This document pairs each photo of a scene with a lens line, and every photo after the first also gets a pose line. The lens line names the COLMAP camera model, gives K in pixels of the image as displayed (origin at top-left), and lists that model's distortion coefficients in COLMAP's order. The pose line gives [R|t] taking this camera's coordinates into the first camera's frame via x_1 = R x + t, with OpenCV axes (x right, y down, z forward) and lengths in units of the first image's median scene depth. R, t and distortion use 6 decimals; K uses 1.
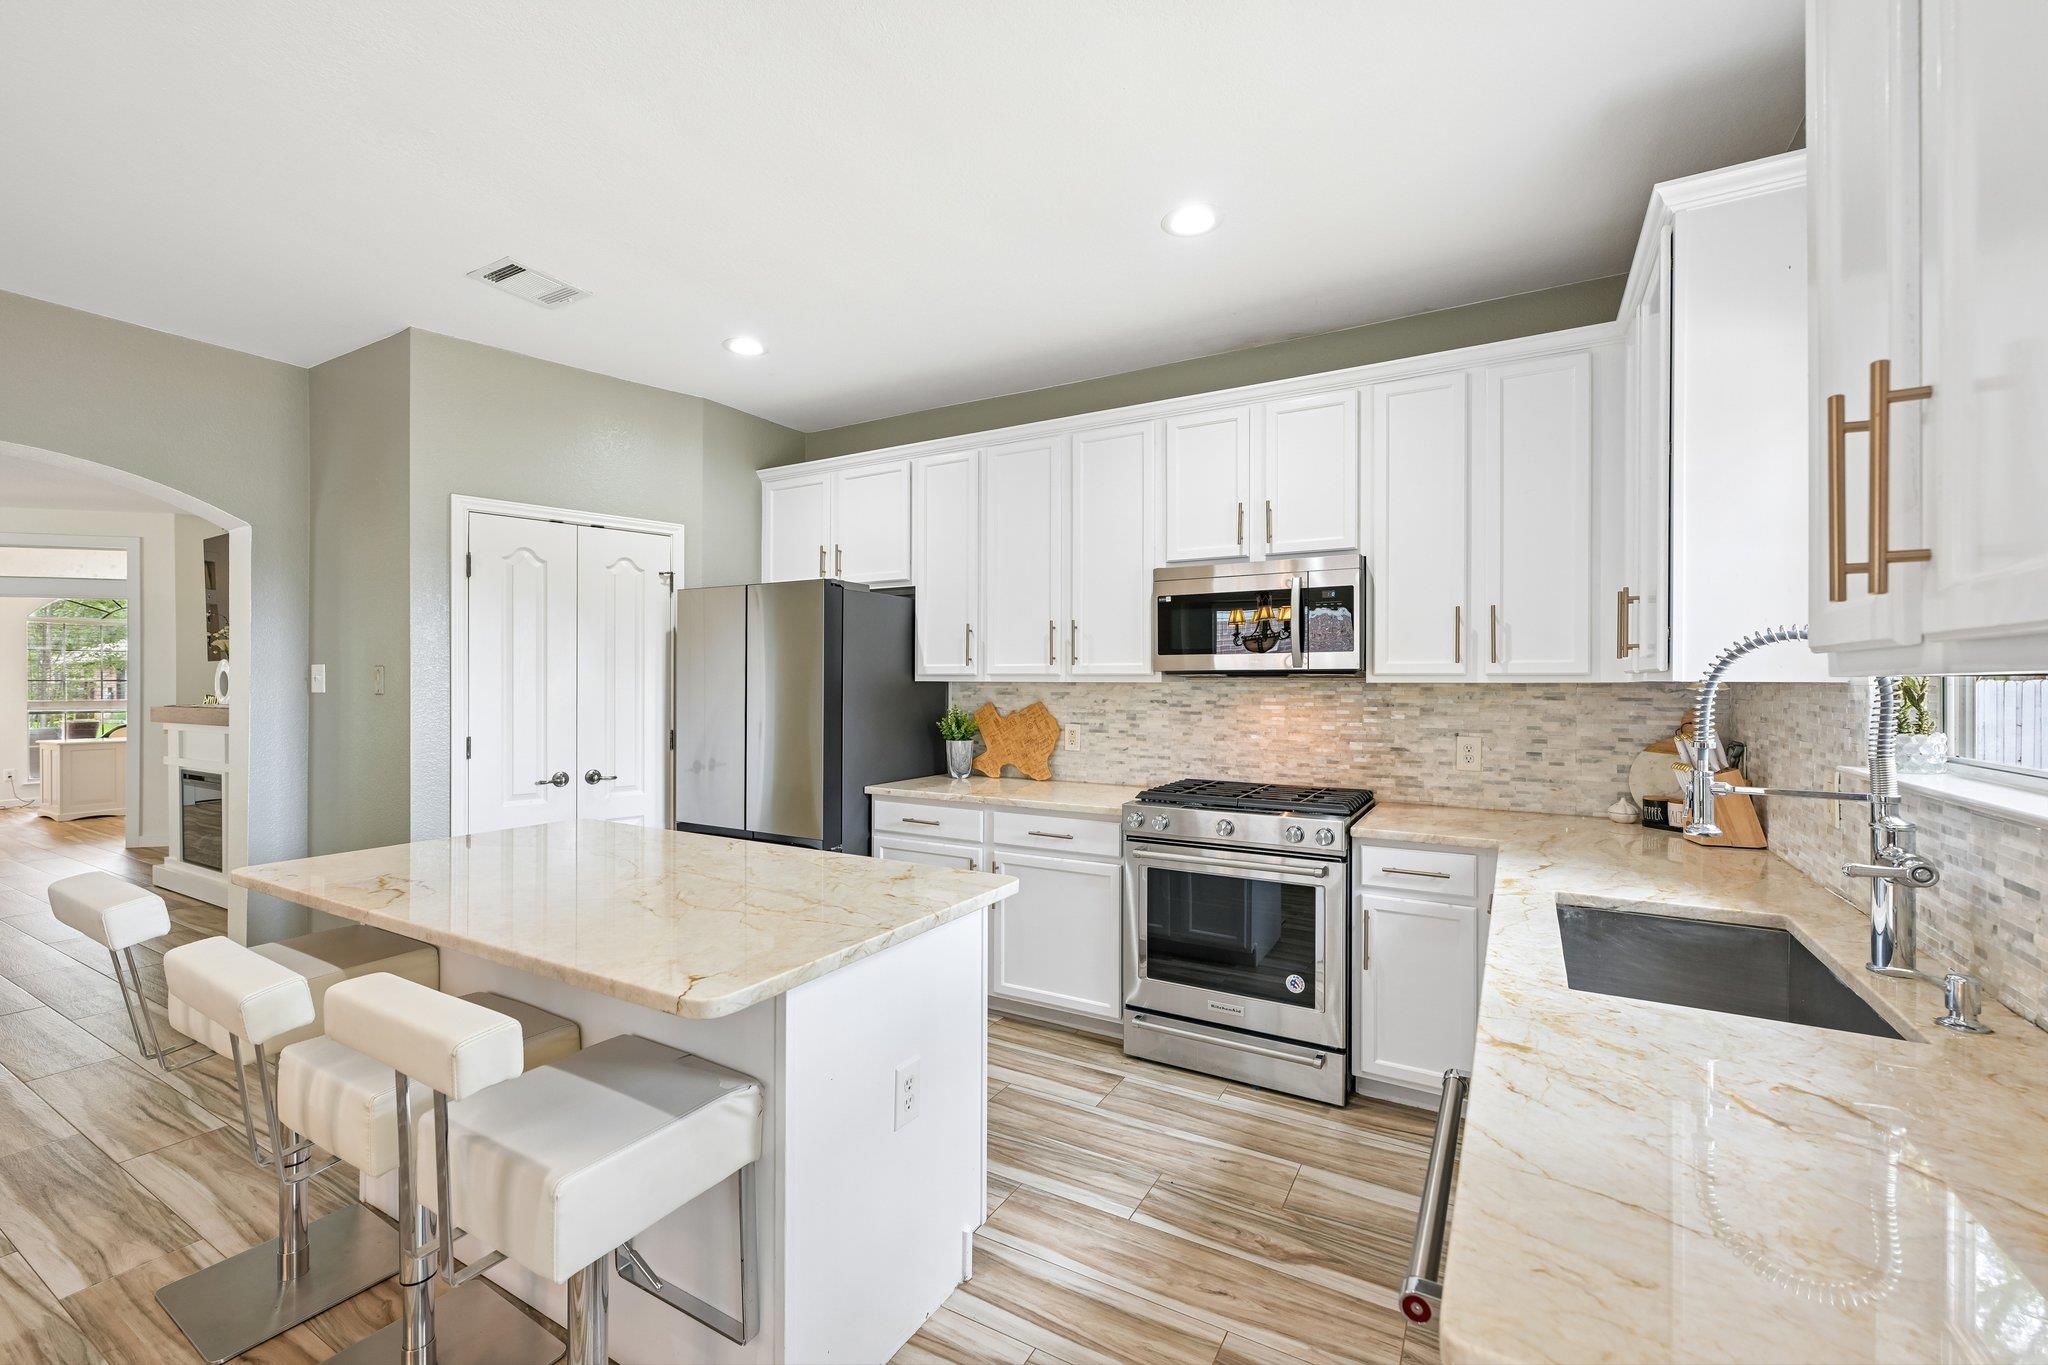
lens RADIAL K [[847.5, 0, 1024.0], [0, 847.5, 682.5], [0, 0, 1]] dist [-0.002075, 0.000133]
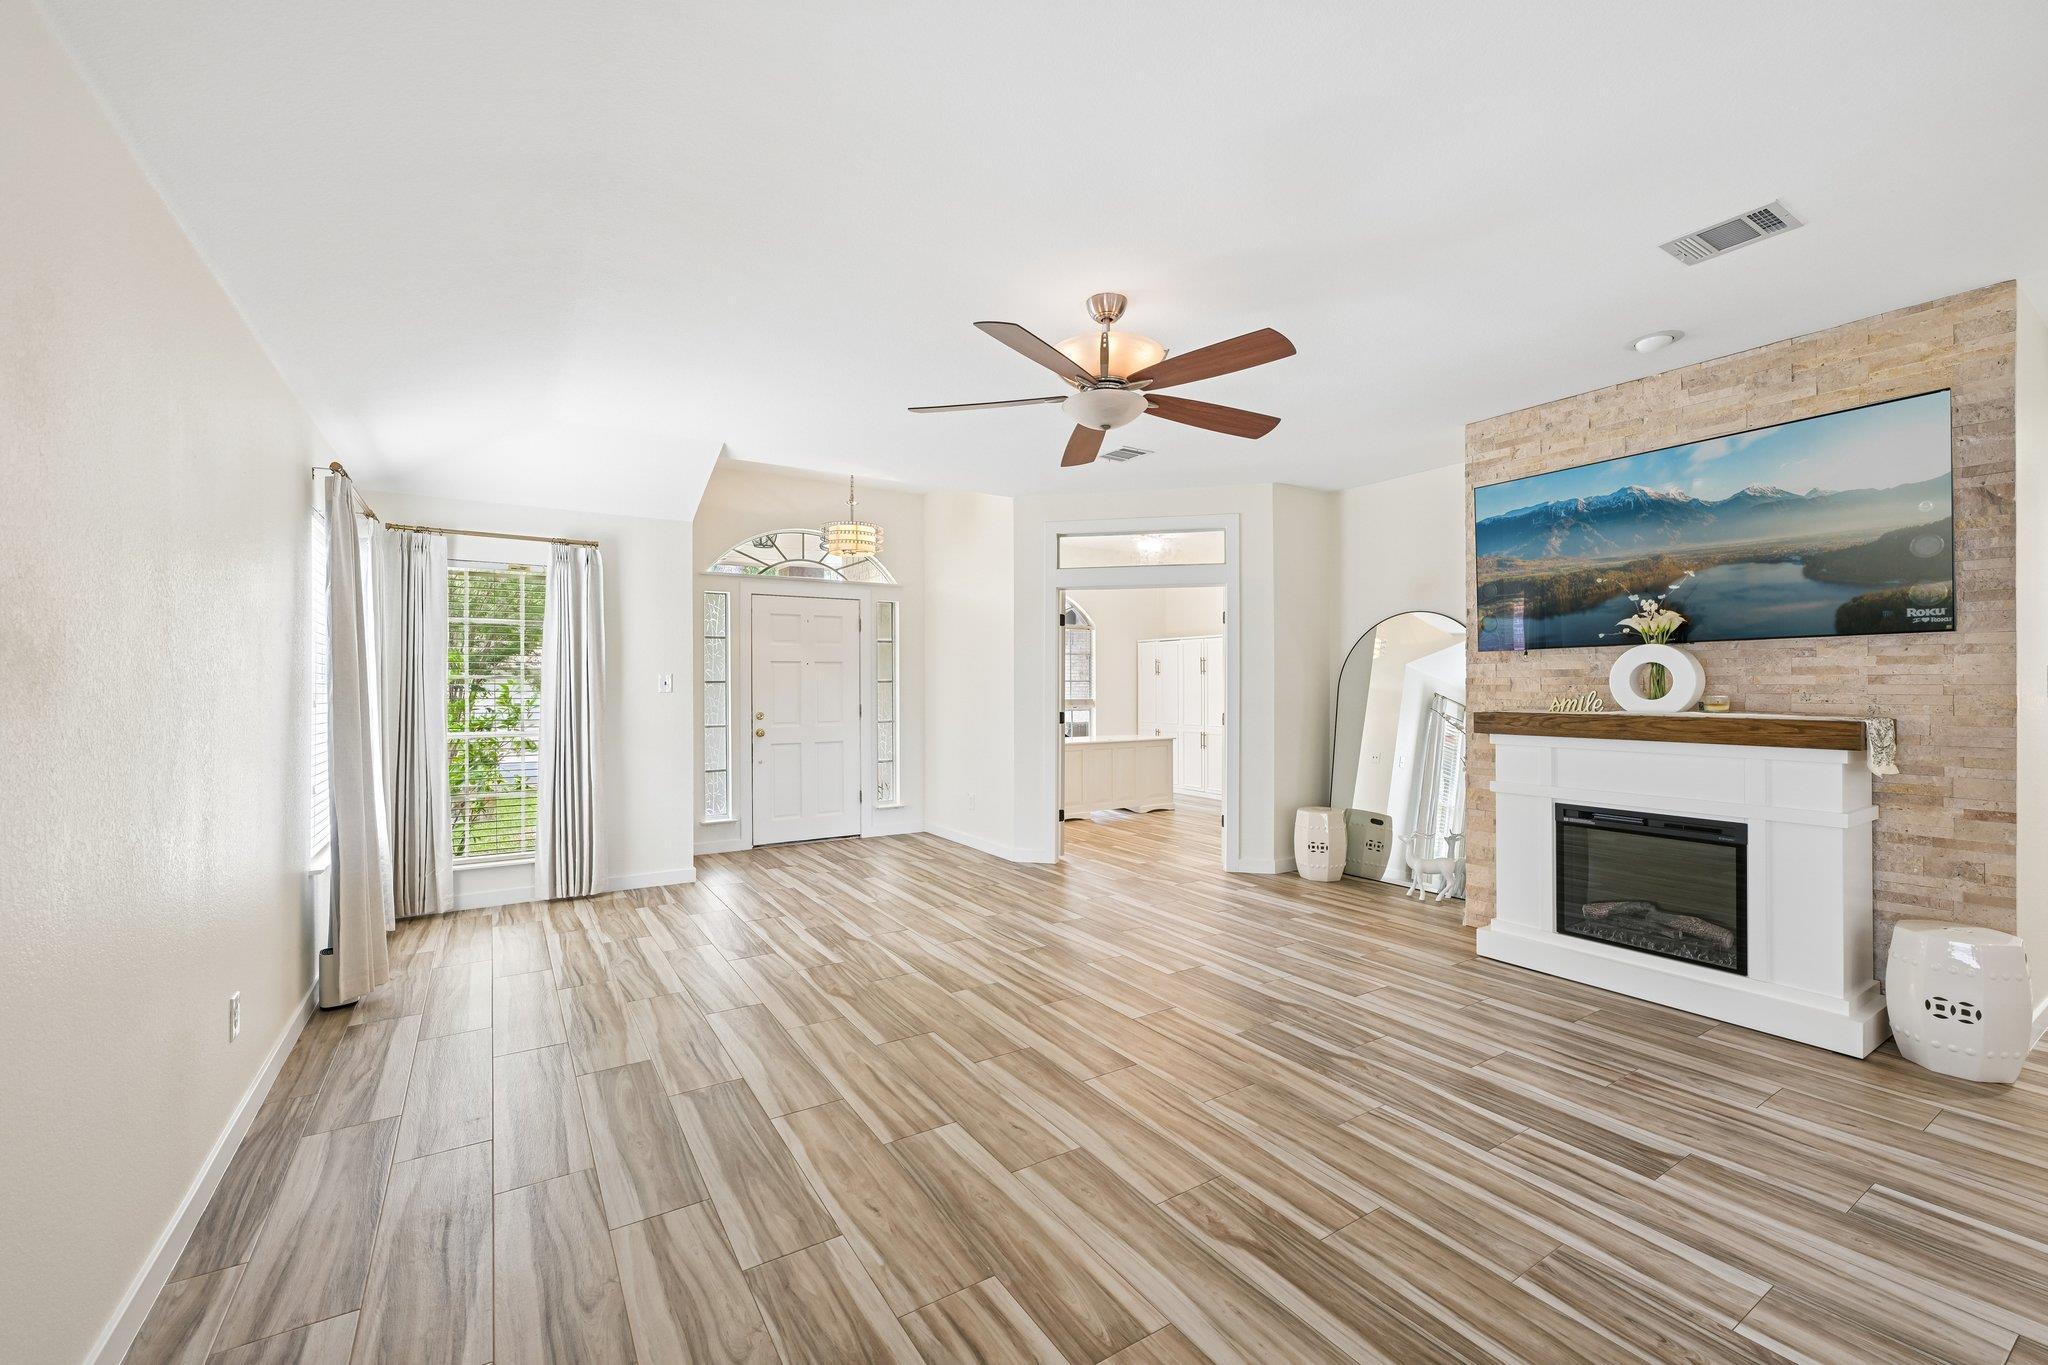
lens RADIAL K [[837.5, 0, 1024.0], [0, 837.5, 682.5], [0, 0, 1]] dist [0.000786, 0.000095]
pose [[0.887519, -0.001948, -0.460768, -1.698875], [0.000699, 0.999996, -0.002882, 0.006022], [0.460771, 0.002235, 0.887516, 0.282677]]
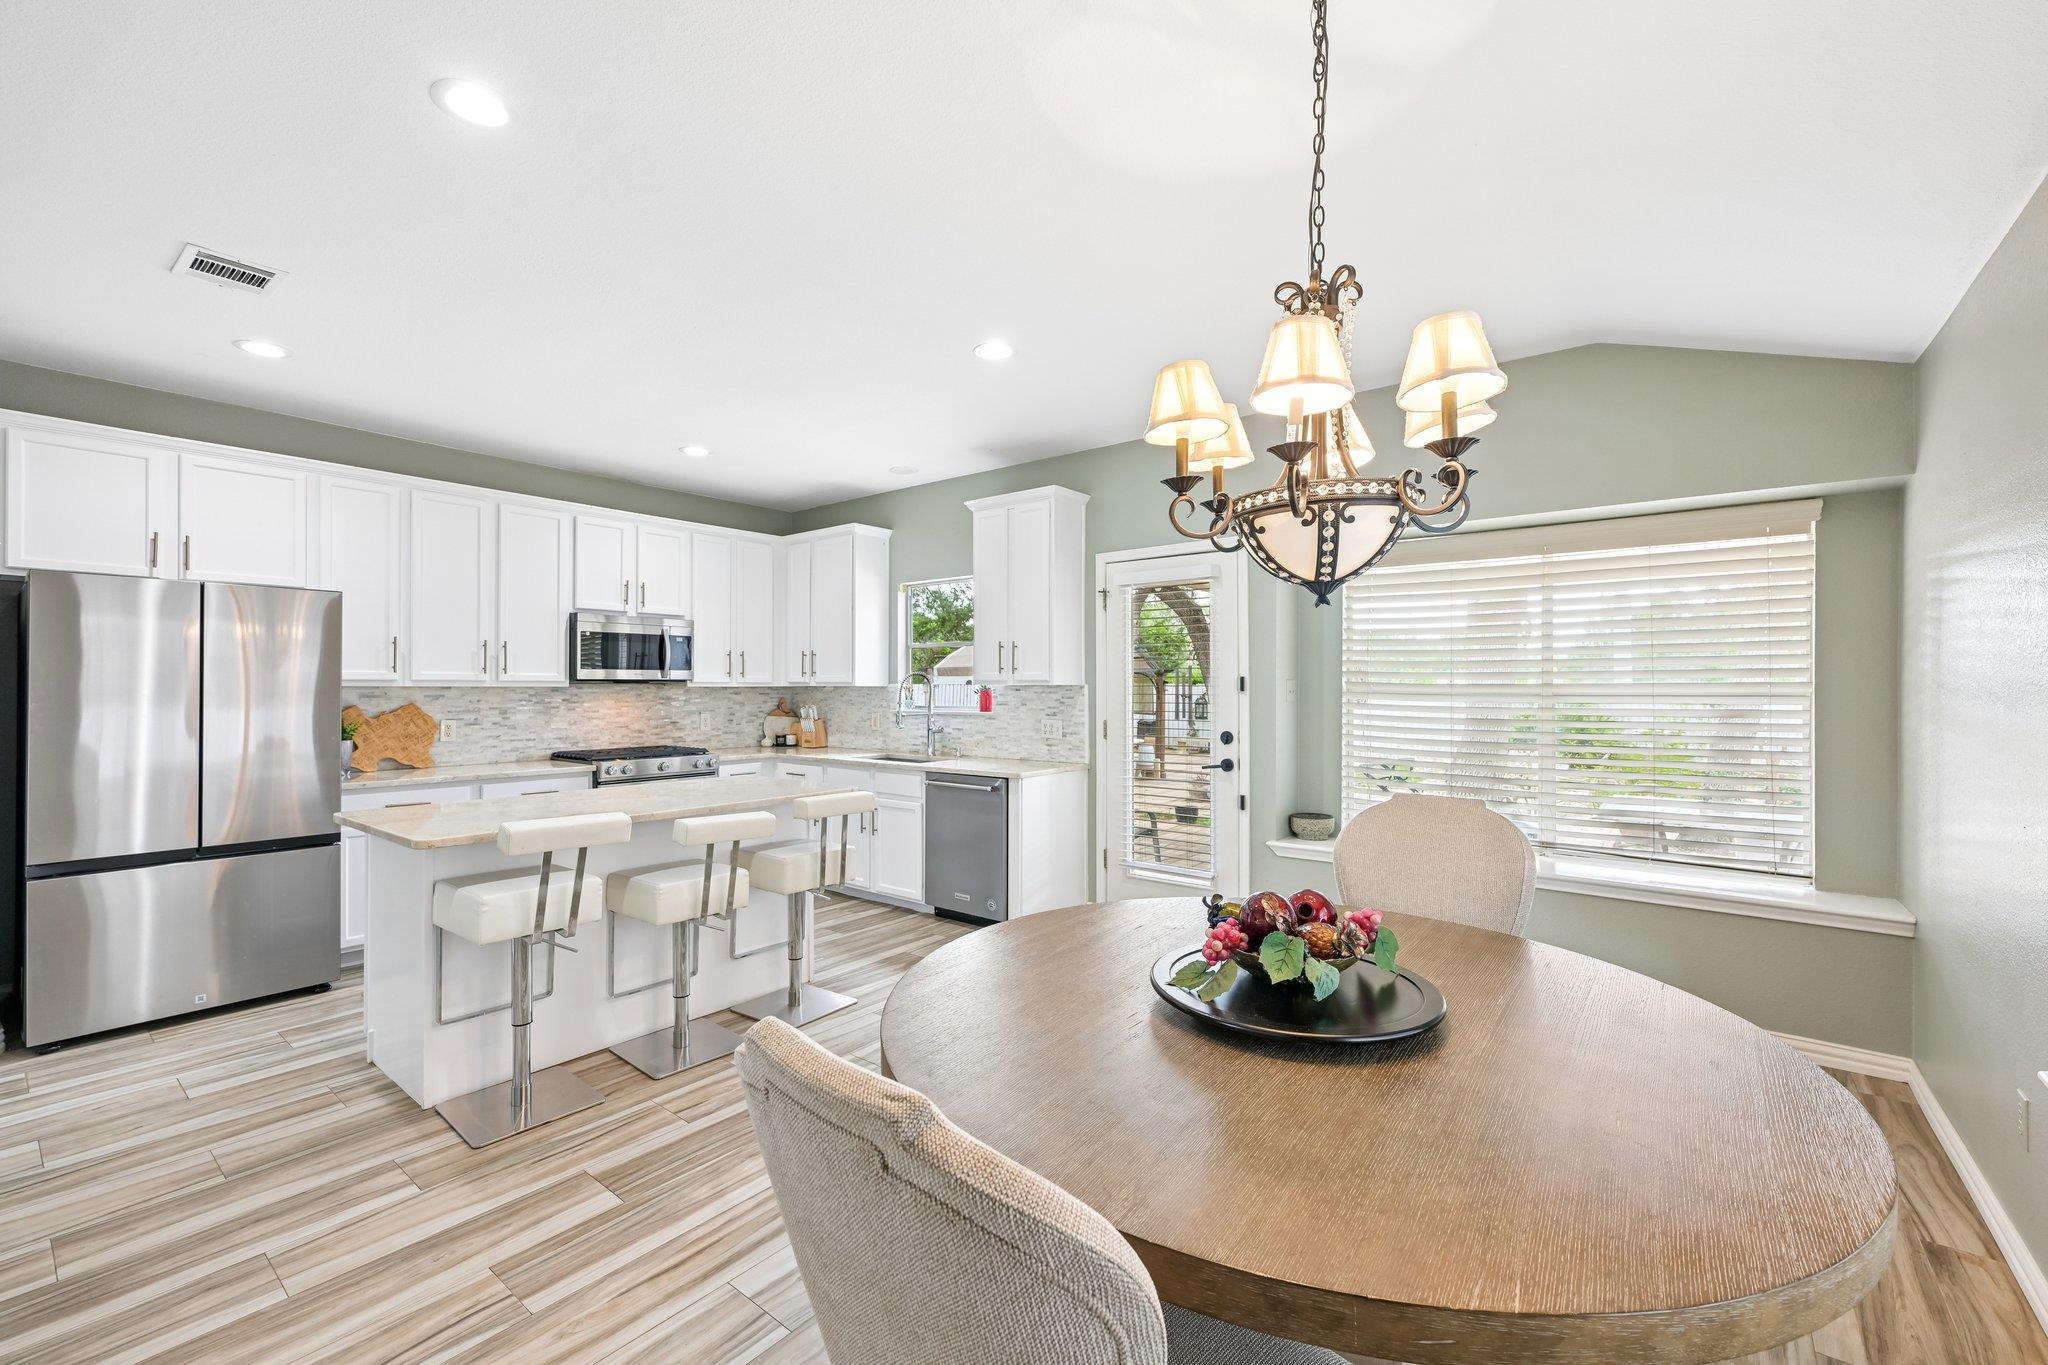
lens RADIAL K [[844.0, 0, 1024.0], [0, 844.0, 682.5], [0, 0, 1]] dist [-0.000278, 0.000004]
pose [[0.145244, 0.003639, 0.989389, -1.187345], [0.000914, 0.999992, -0.003812, -0.000984], [-0.989395, 0.001458, 0.145239, -0.024461]]
